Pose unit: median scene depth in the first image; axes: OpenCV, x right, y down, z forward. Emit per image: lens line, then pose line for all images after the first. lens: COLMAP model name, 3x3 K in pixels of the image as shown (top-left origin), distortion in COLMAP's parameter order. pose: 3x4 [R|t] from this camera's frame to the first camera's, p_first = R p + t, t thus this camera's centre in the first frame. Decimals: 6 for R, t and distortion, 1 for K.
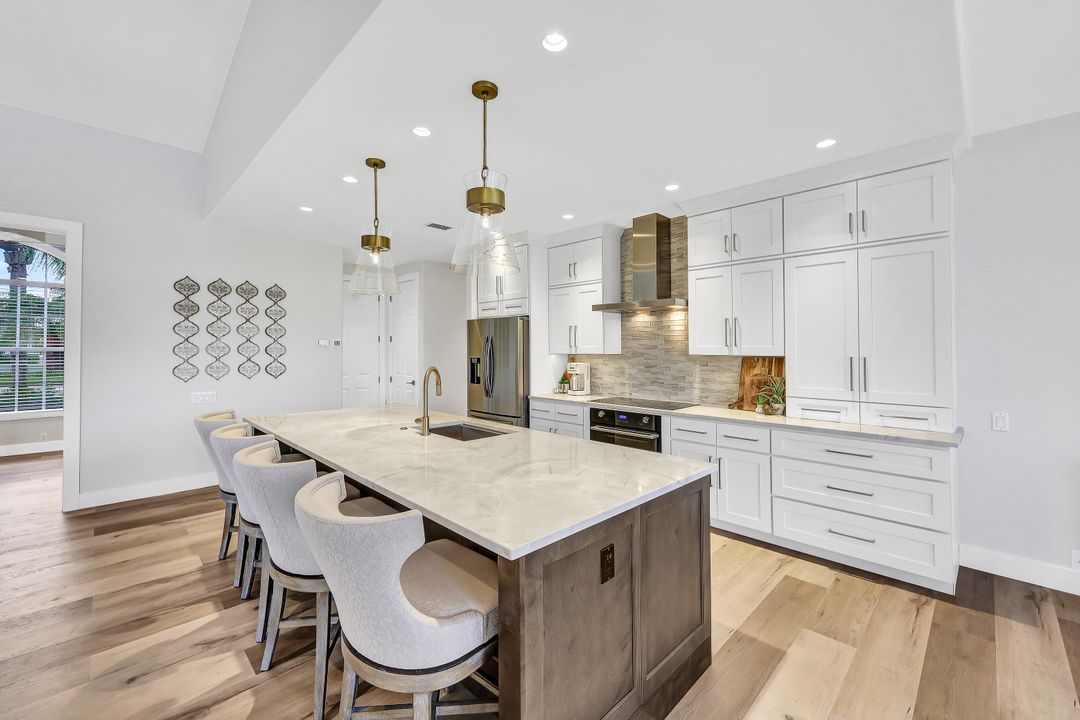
lens RADIAL K [[439.7, 0, 537.1], [0, 439.7, 353.0], [0, 0, 1]] dist [0.000029, 0.000180]
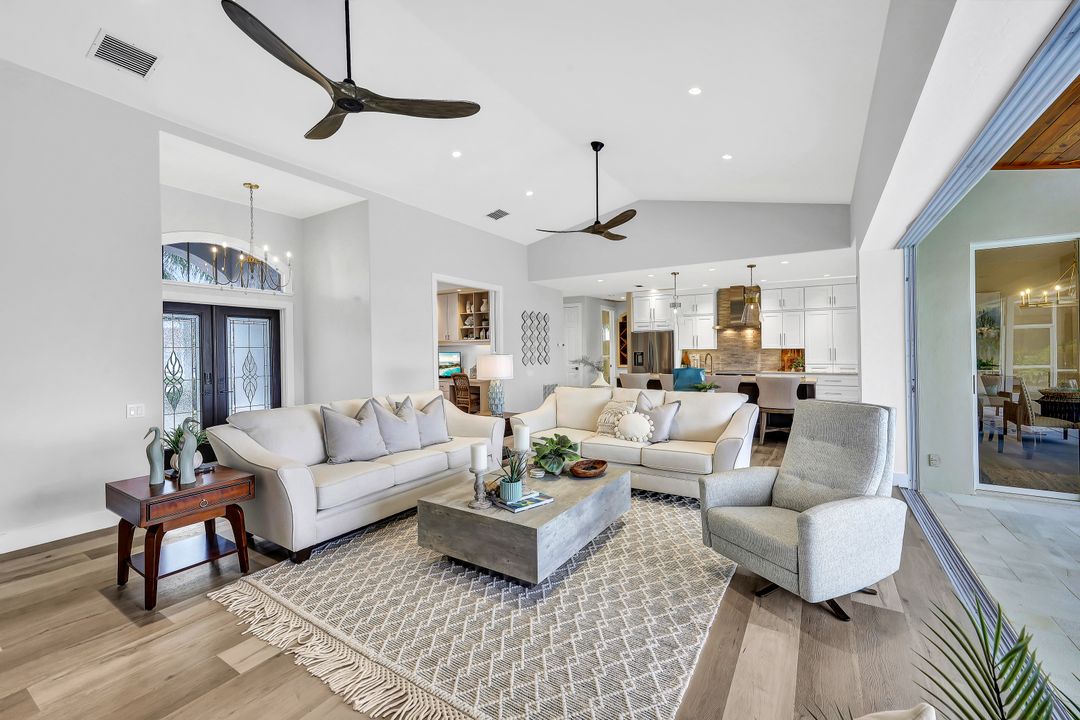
lens RADIAL K [[439.7, 0, 540.9], [0, 439.7, 357.1], [0, 0, 1]] dist [0.000029, 0.000180]
pose [[0.973371, -0.014651, 0.228767, -1.242868], [0.012282, 0.999855, 0.011776, 0.006269], [-0.228906, -0.008653, 0.973410, -0.939223]]
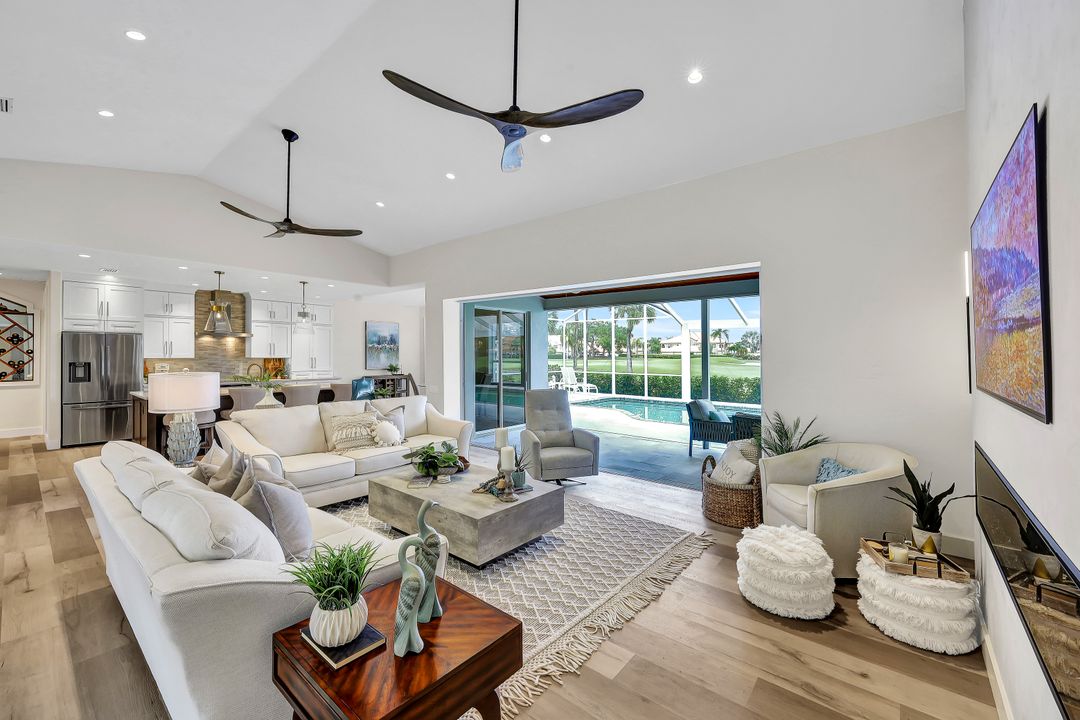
lens RADIAL K [[439.7, 0, 536.8], [0, 439.7, 350.0], [0, 0, 1]] dist [0.000029, 0.000180]
pose [[-0.093124, 0.004221, 0.995646, -1.957133], [-0.000365, 0.999991, -0.004274, -0.026207], [-0.995654, -0.000761, -0.093122, -0.264858]]
